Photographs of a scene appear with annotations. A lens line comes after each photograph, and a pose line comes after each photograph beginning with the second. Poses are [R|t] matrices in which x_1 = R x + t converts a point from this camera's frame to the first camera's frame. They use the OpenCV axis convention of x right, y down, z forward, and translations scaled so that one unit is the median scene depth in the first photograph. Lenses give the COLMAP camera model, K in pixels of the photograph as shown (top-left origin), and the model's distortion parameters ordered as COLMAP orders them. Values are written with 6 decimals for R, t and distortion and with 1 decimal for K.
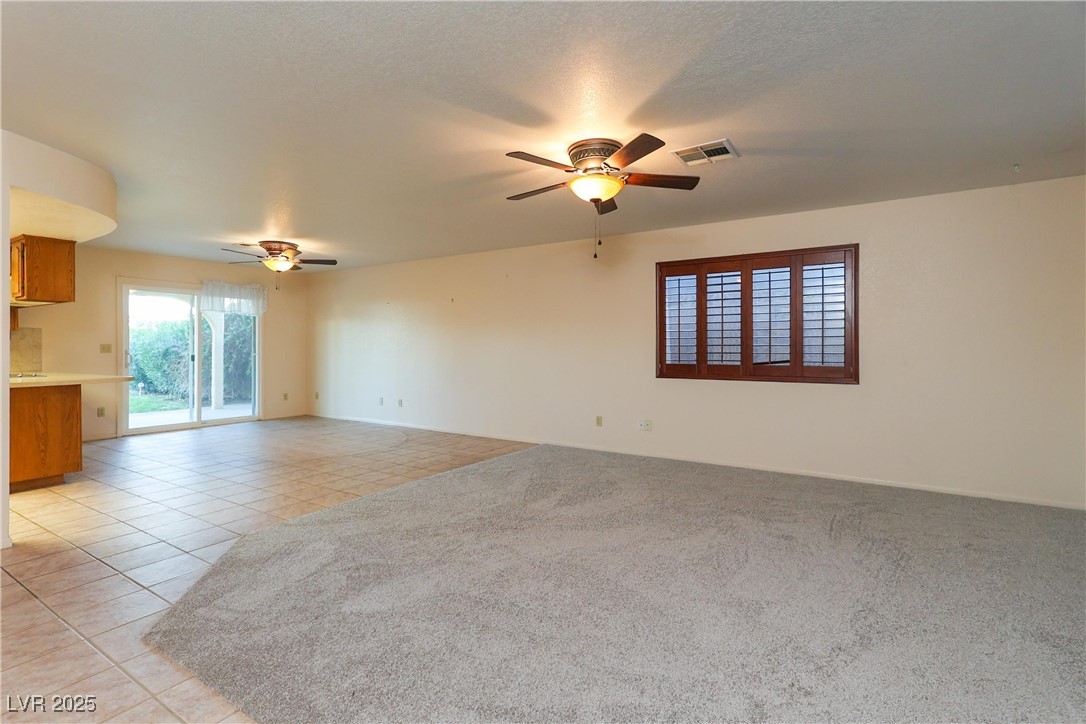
lens RADIAL K [[508.6, 0, 541.6], [0, 508.6, 352.0], [0, 0, 1]] dist [0.003392, 0.000985]
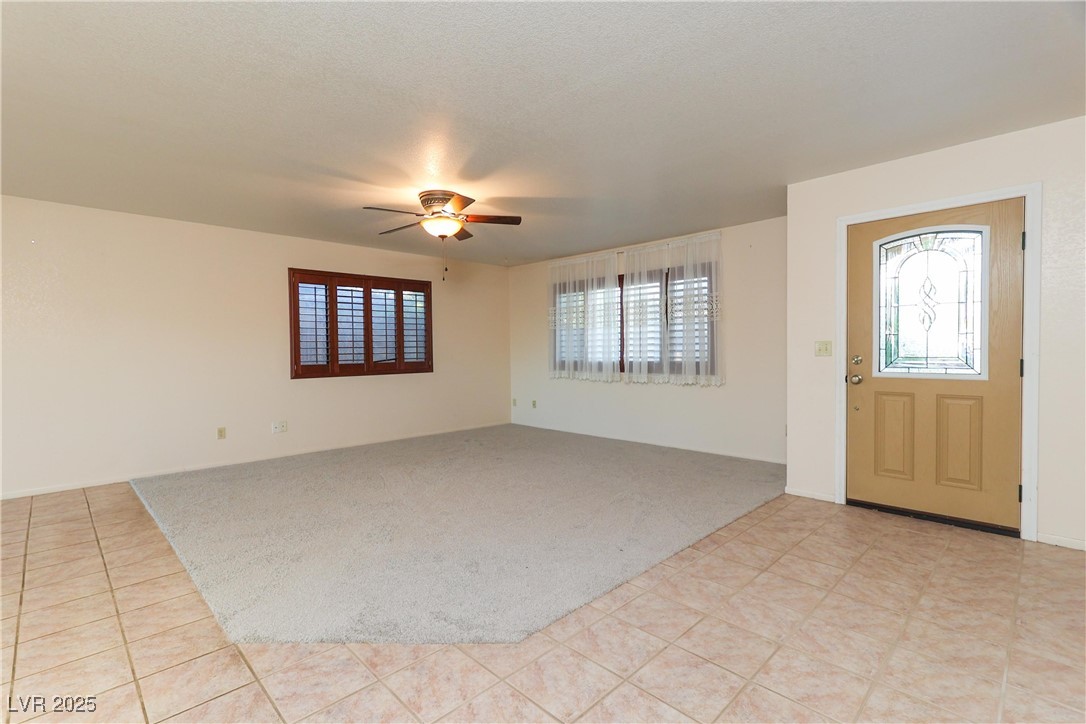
lens RADIAL K [[508.6, 0, 533.8], [0, 508.6, 357.2], [0, 0, 1]] dist [0.003392, 0.000985]
pose [[0.225341, -0.020856, 0.974057, -0.725640], [0.017569, 0.999695, 0.017341, -0.003356], [-0.974122, 0.013206, 0.225638, 0.310060]]
